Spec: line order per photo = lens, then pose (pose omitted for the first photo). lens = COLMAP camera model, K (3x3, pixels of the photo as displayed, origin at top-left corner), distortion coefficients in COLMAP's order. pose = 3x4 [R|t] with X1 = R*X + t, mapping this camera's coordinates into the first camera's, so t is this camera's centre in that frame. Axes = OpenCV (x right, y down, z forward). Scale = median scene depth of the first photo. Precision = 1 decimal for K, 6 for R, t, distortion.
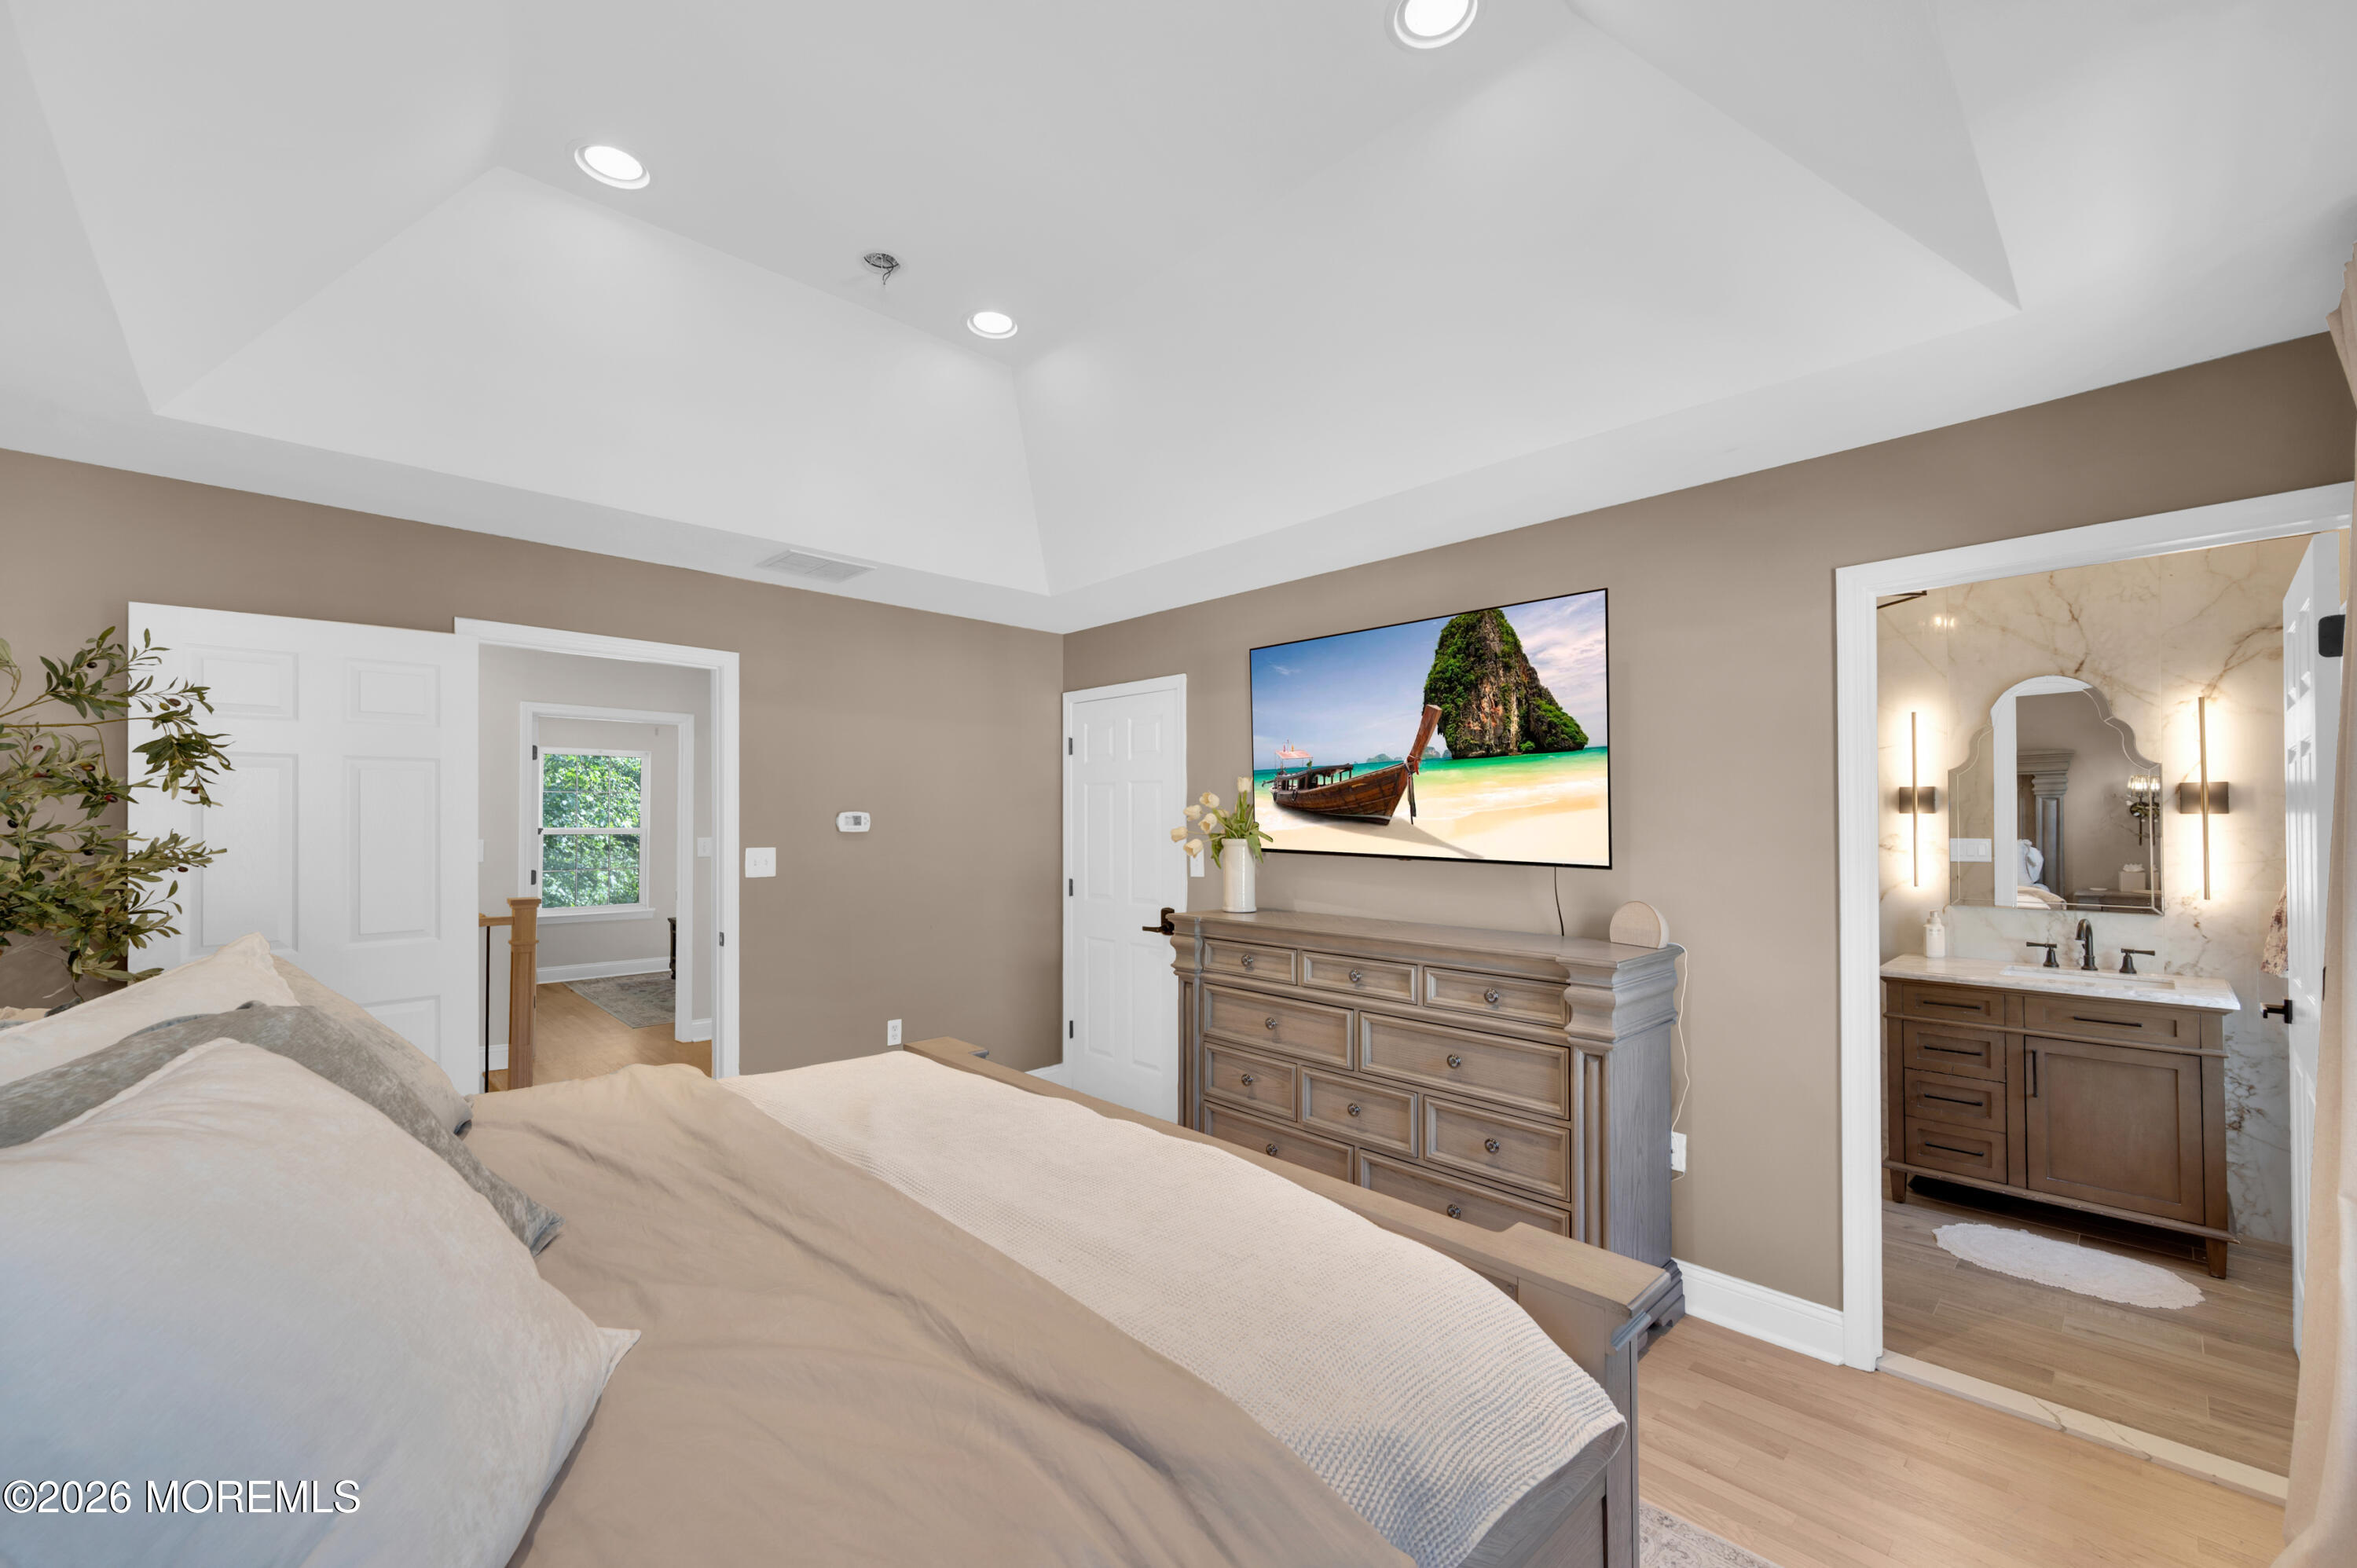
lens RADIAL K [[918.1, 0, 1139.7], [0, 918.1, 786.7], [0, 0, 1]] dist [-0.001503, -0.000243]
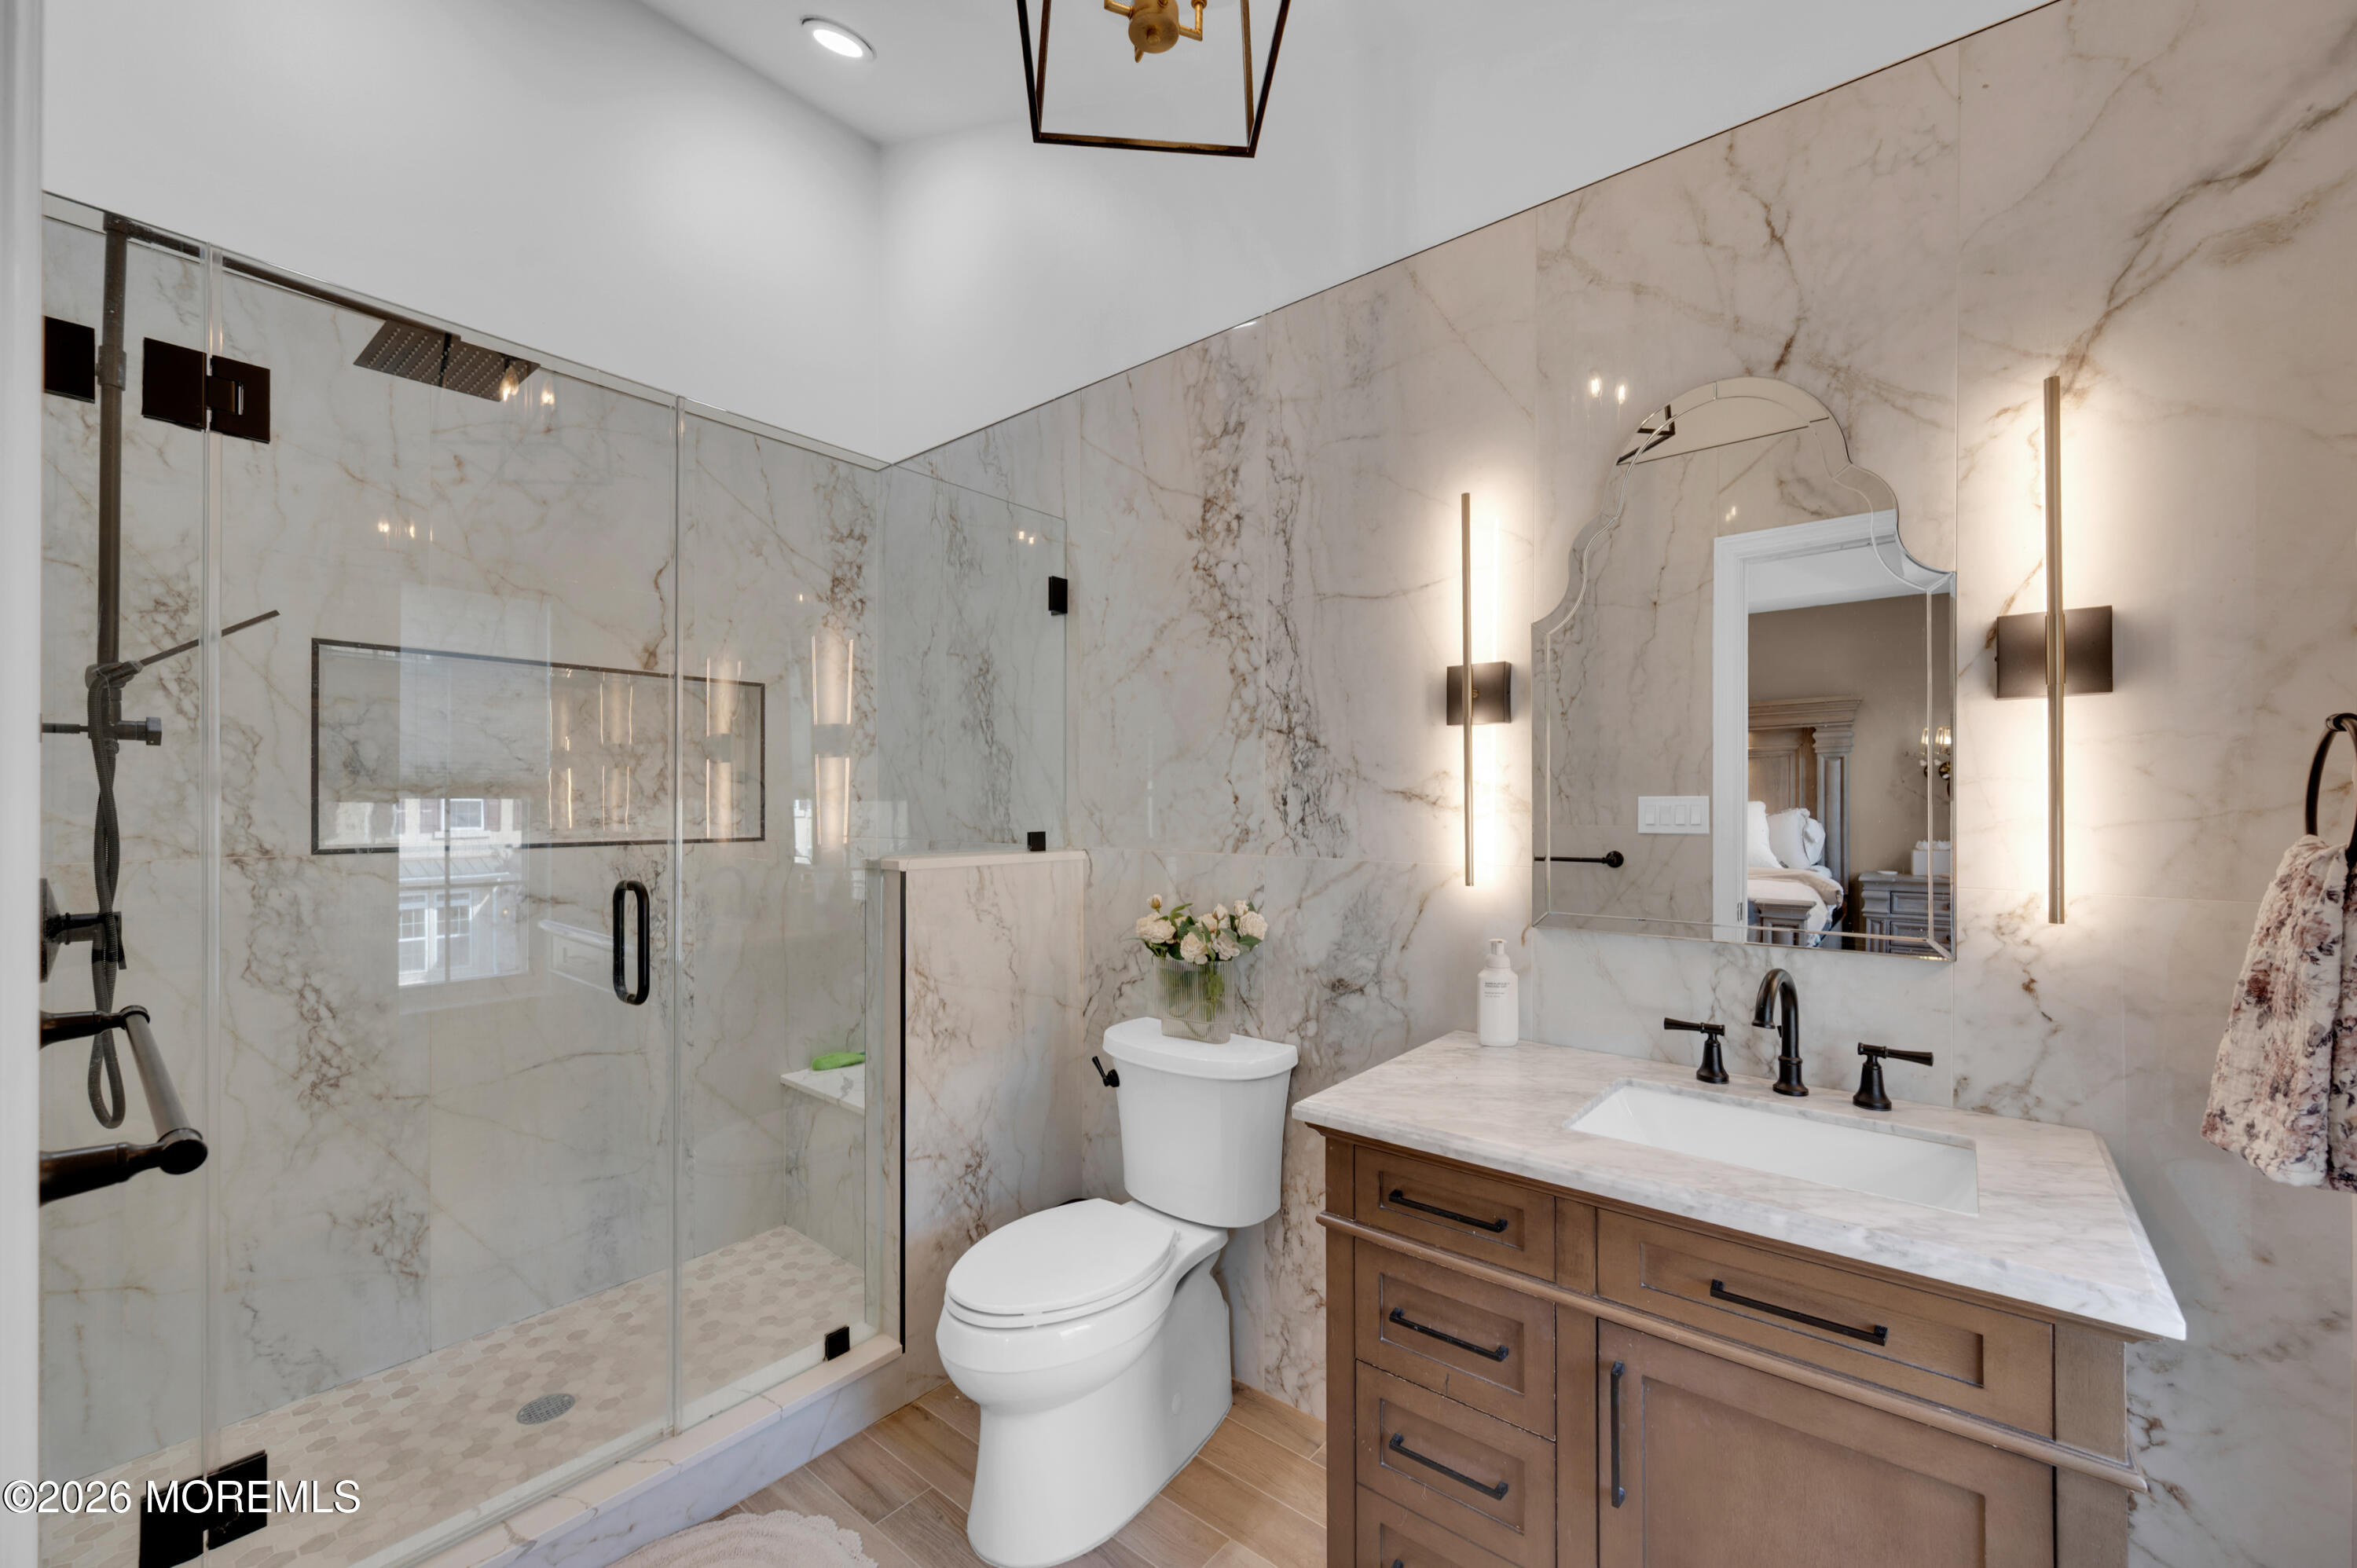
lens RADIAL K [[927.6, 0, 1161.2], [0, 927.6, 785.9], [0, 0, 1]] dist [-0.001673, -0.000044]
pose [[0.991593, 0.000467, 0.129395, 0.725804], [-0.002581, 0.999866, 0.016168, 0.060178], [-0.129370, -0.016366, 0.991461, 0.648407]]
